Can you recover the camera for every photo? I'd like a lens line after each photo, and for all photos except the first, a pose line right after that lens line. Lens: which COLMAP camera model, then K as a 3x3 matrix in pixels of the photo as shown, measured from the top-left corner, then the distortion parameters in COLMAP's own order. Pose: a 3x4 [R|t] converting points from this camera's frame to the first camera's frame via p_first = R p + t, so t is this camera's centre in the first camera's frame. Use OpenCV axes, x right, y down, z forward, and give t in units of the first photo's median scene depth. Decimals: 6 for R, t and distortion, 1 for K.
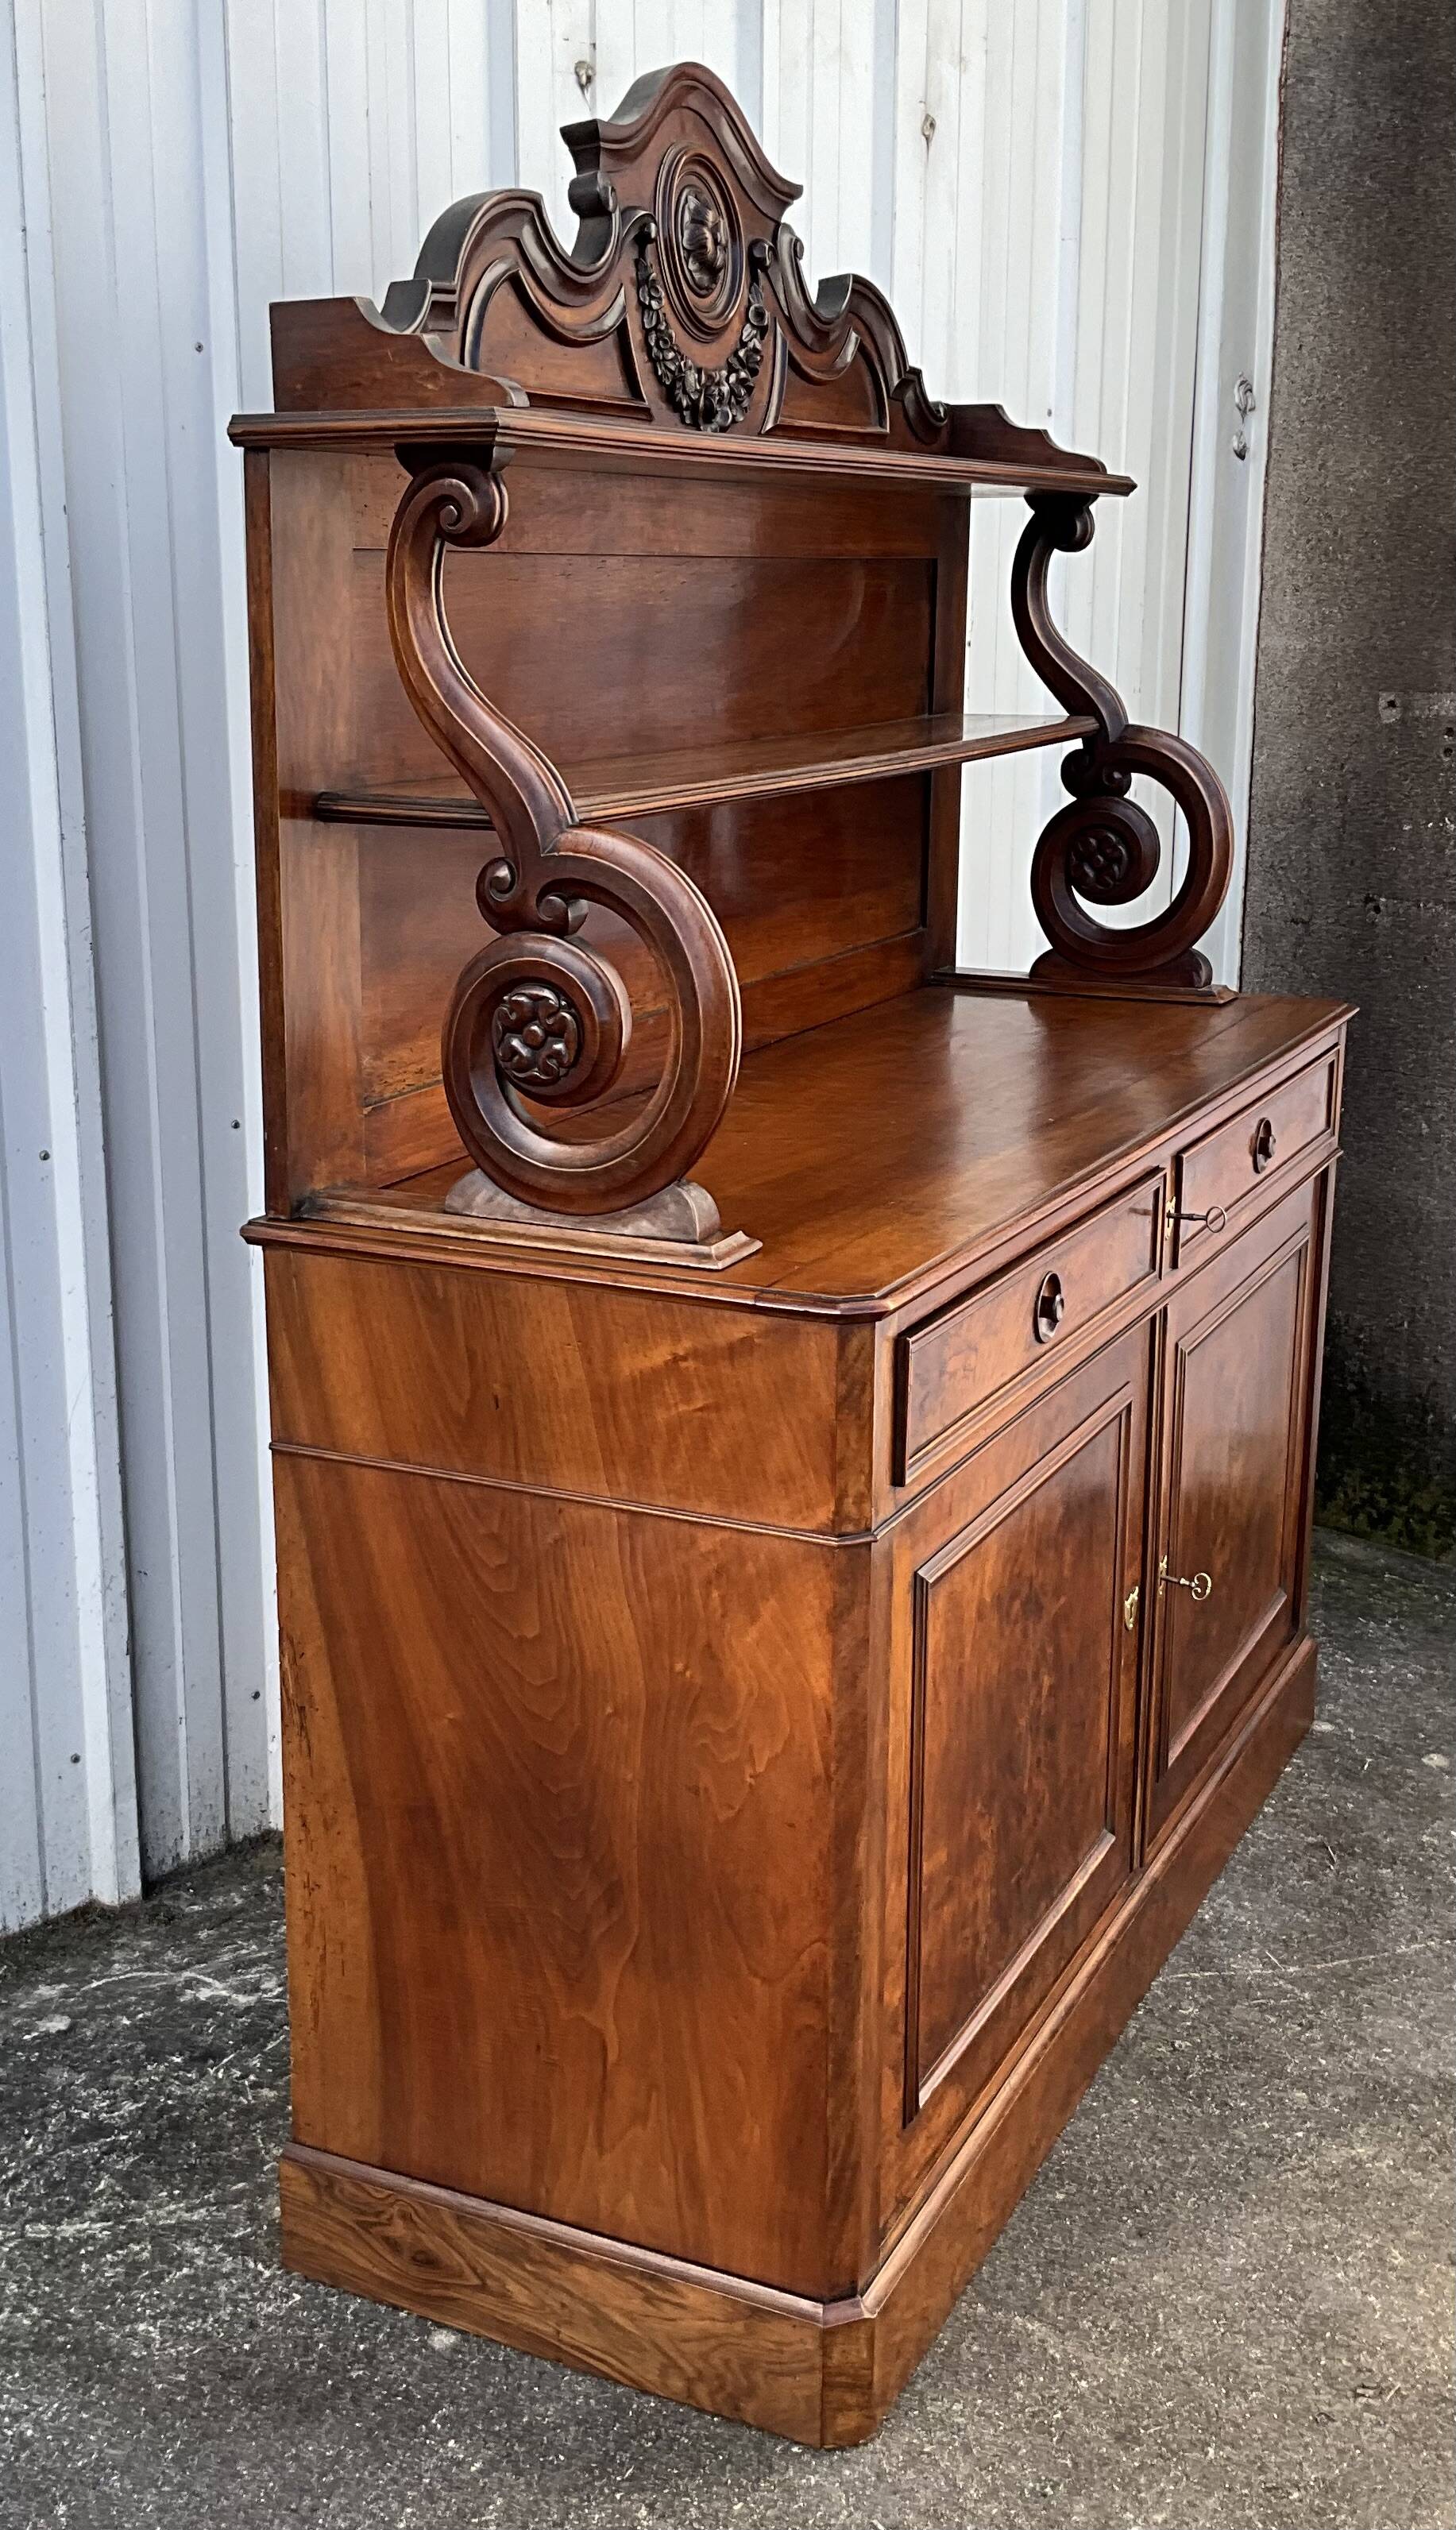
lens RADIAL K [[2554.8, 0, 725.9], [0, 2554.8, 1228.2], [0, 0, 1]] dist [0.076841, 0.005098]
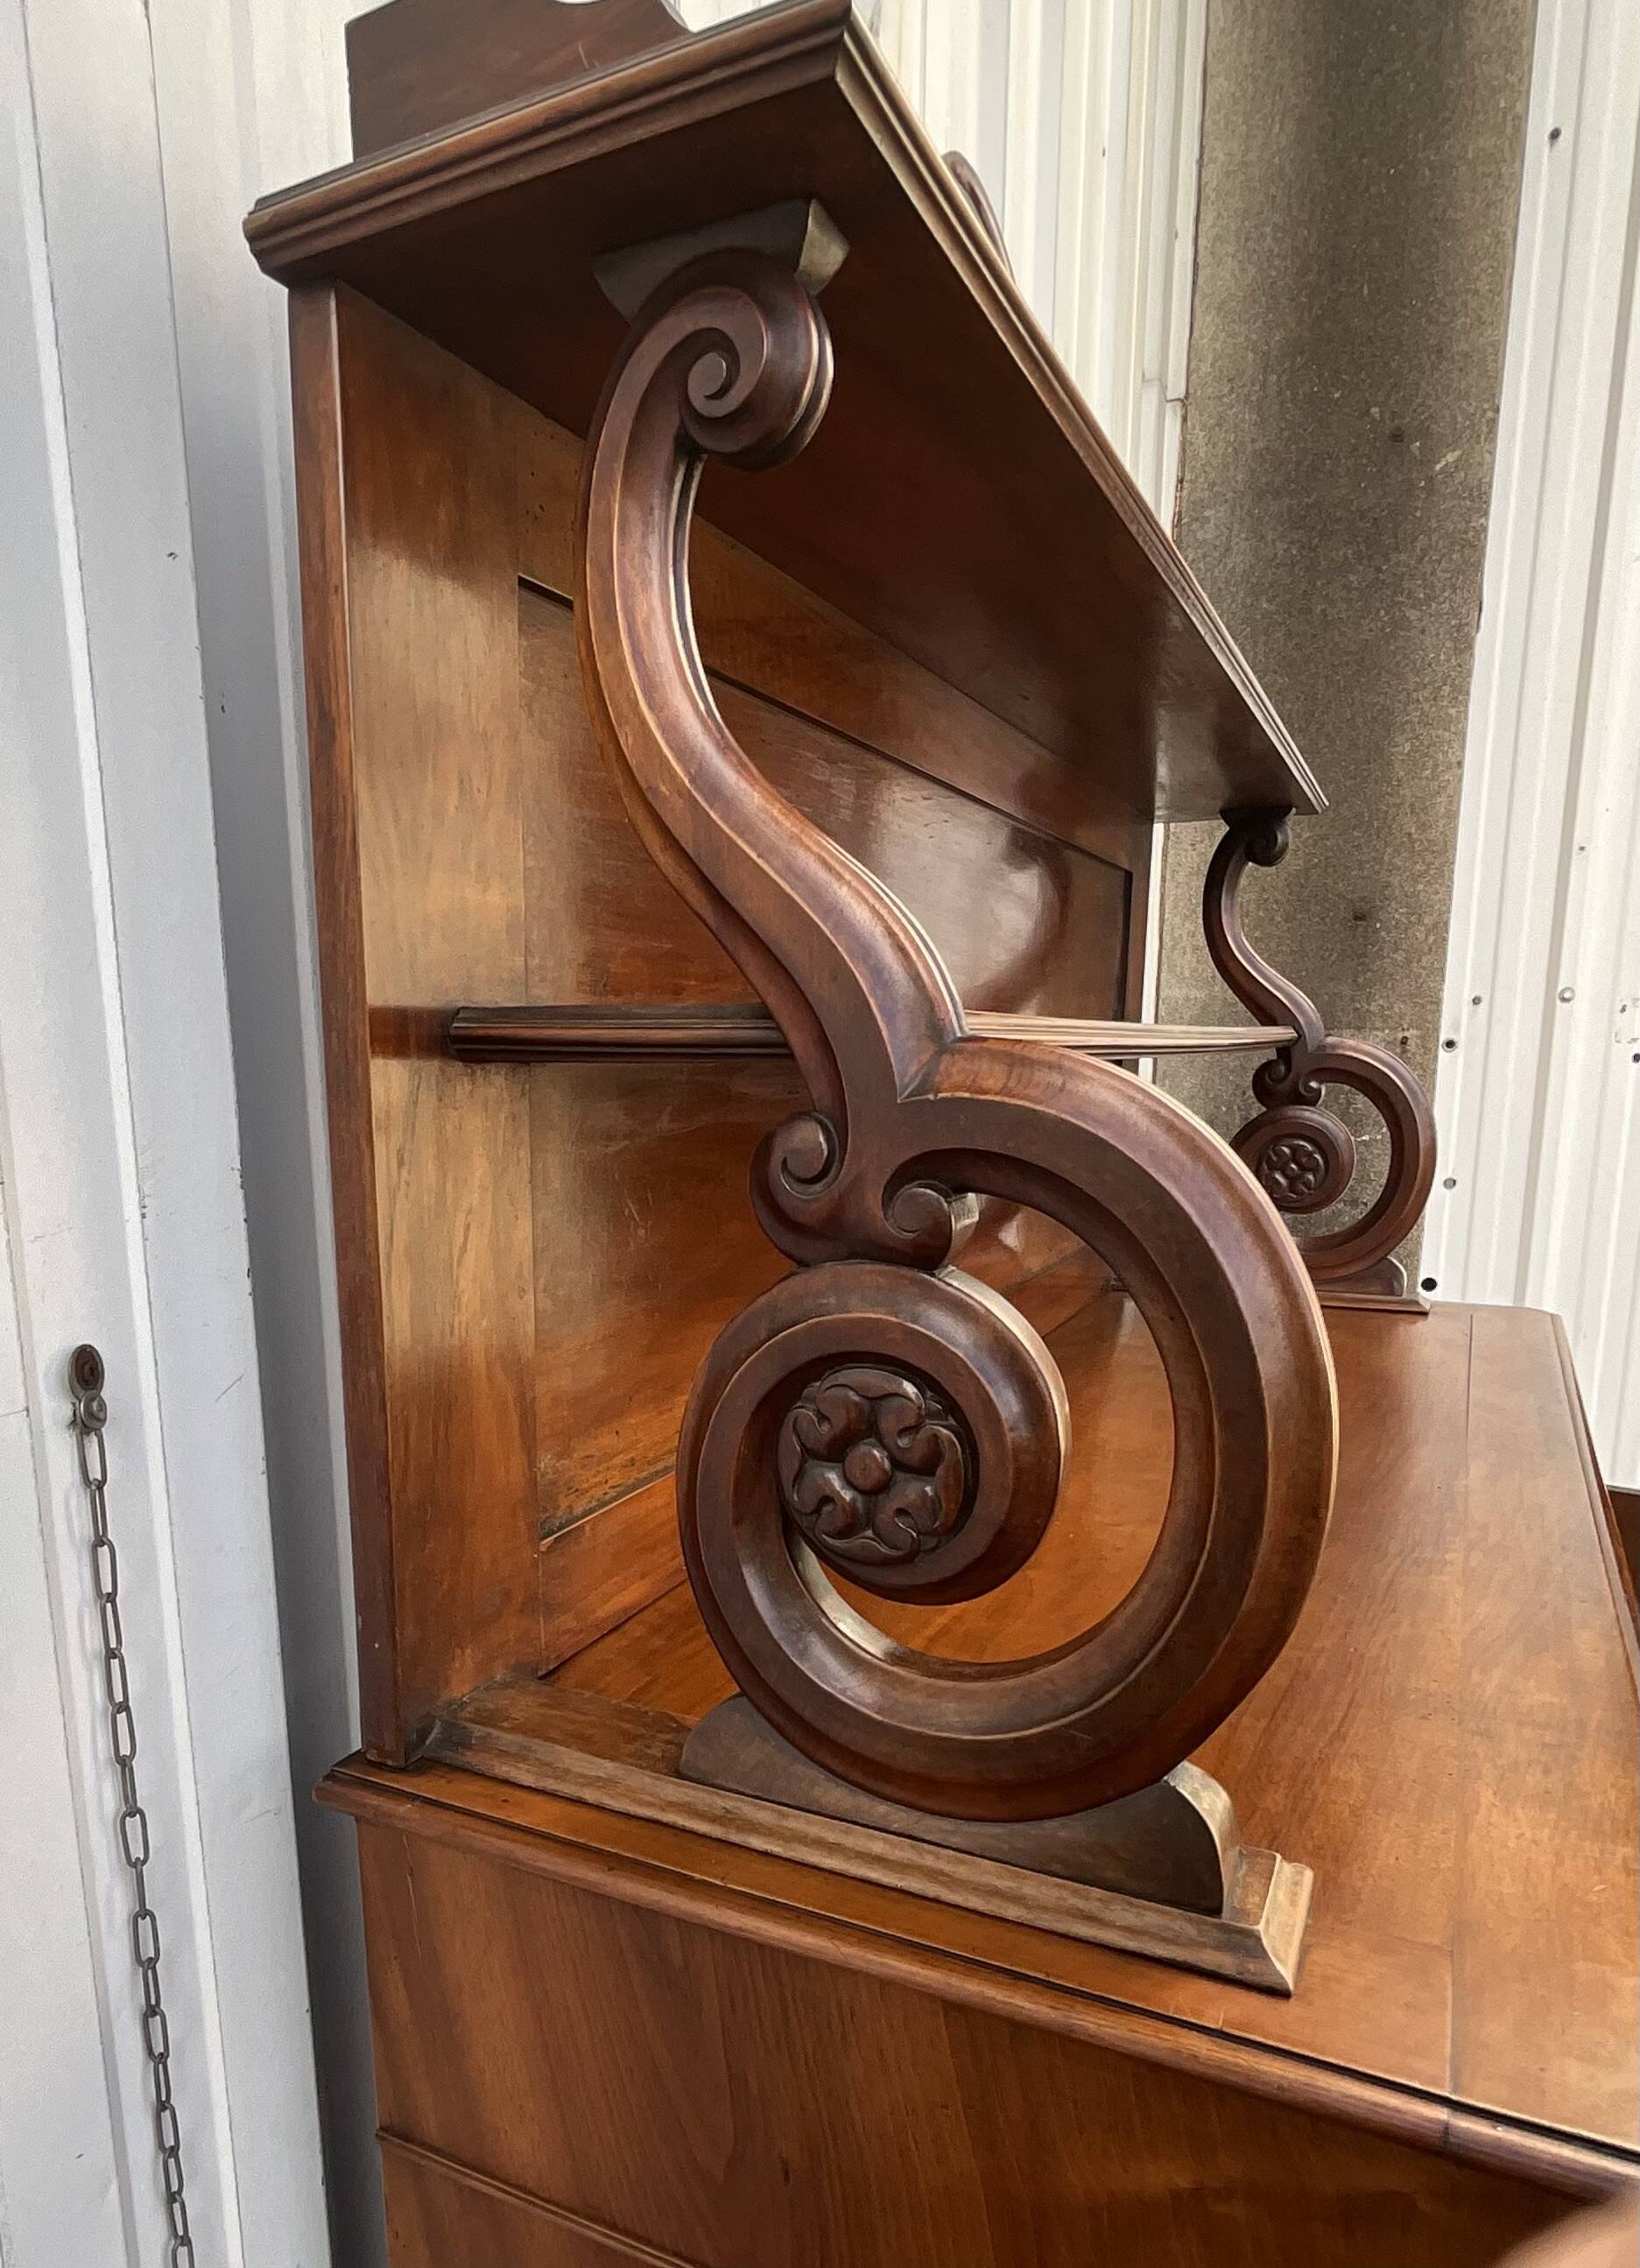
lens RADIAL K [[1434.8, 0, 731.3], [0, 1434.8, 1351.3], [0, 0, 1]] dist [0.000453, 0.002160]
pose [[0.999249, -0.002662, -0.038644, -0.086848], [0.001337, 0.999411, -0.034288, -0.084487], [0.038713, 0.034211, 0.998665, 0.691130]]
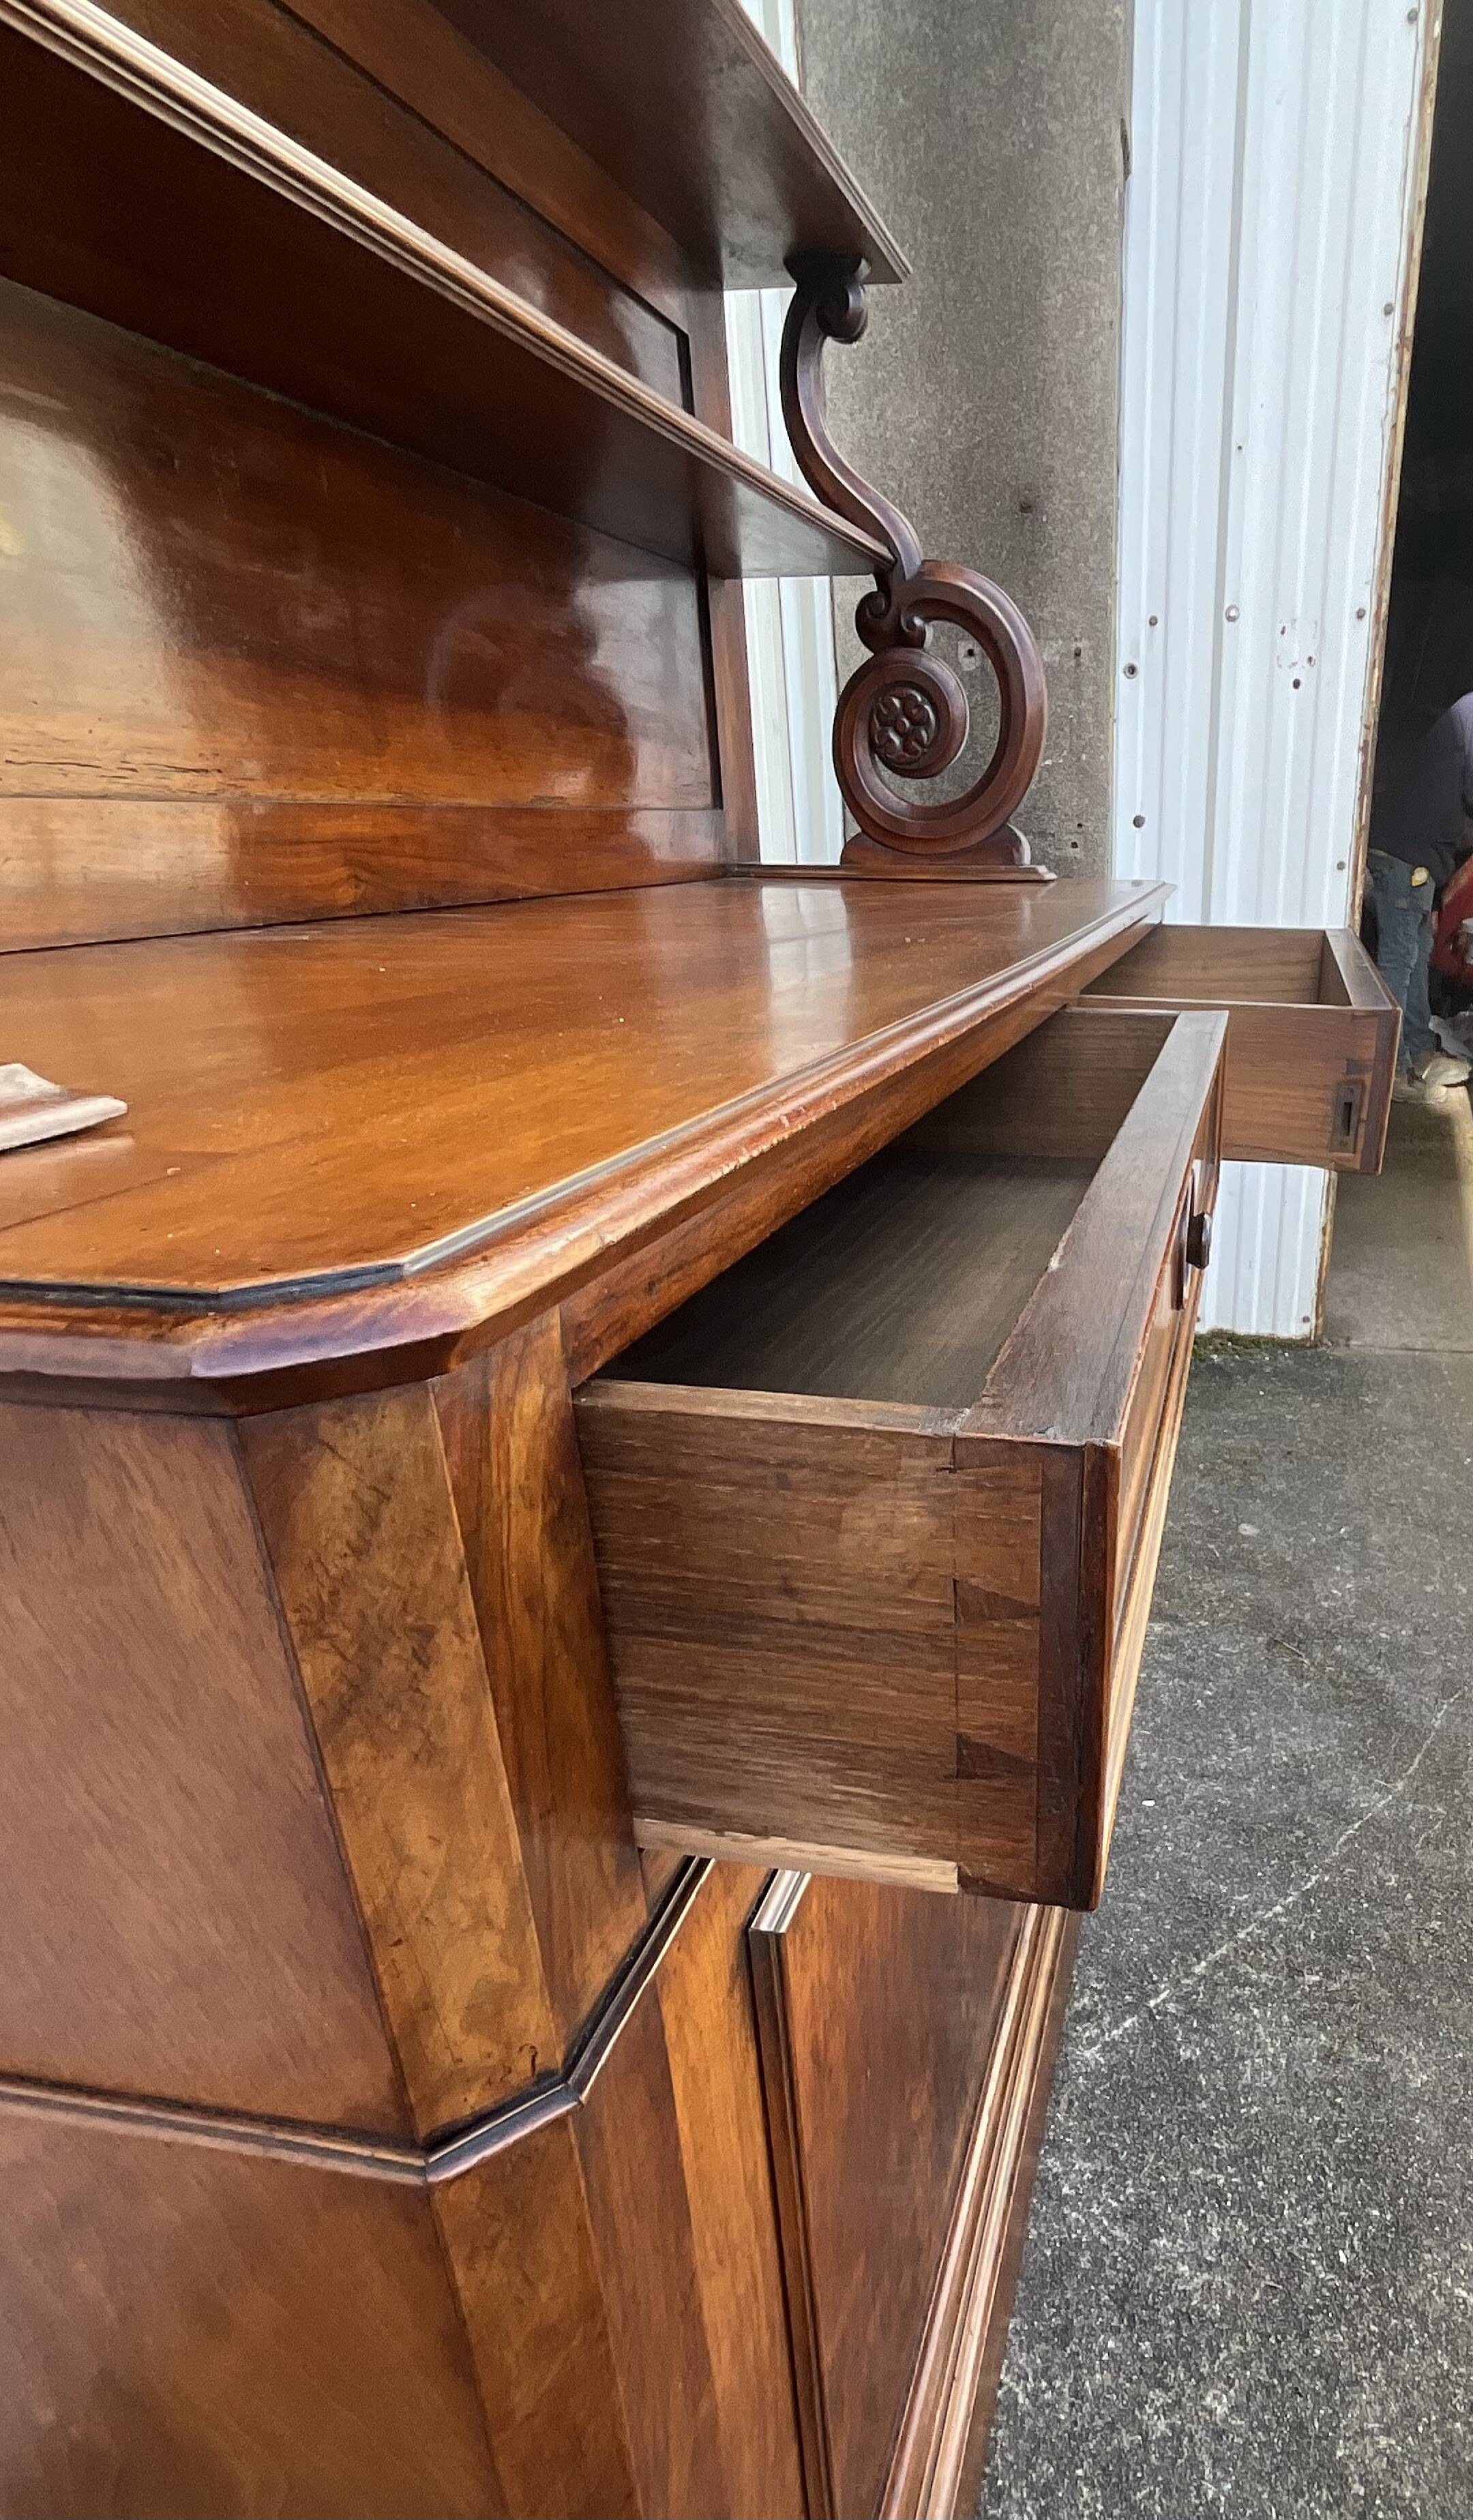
lens RADIAL K [[1354.4, 0, 1023.9], [0, 1354.4, 1354.6], [0, 0, 1]] dist [0.014950, 0.002991]
pose [[0.964615, -0.101949, 0.243153, 0.072803], [0.067424, 0.986937, 0.146322, 0.018515], [-0.254894, -0.124750, 0.958888, 0.793791]]
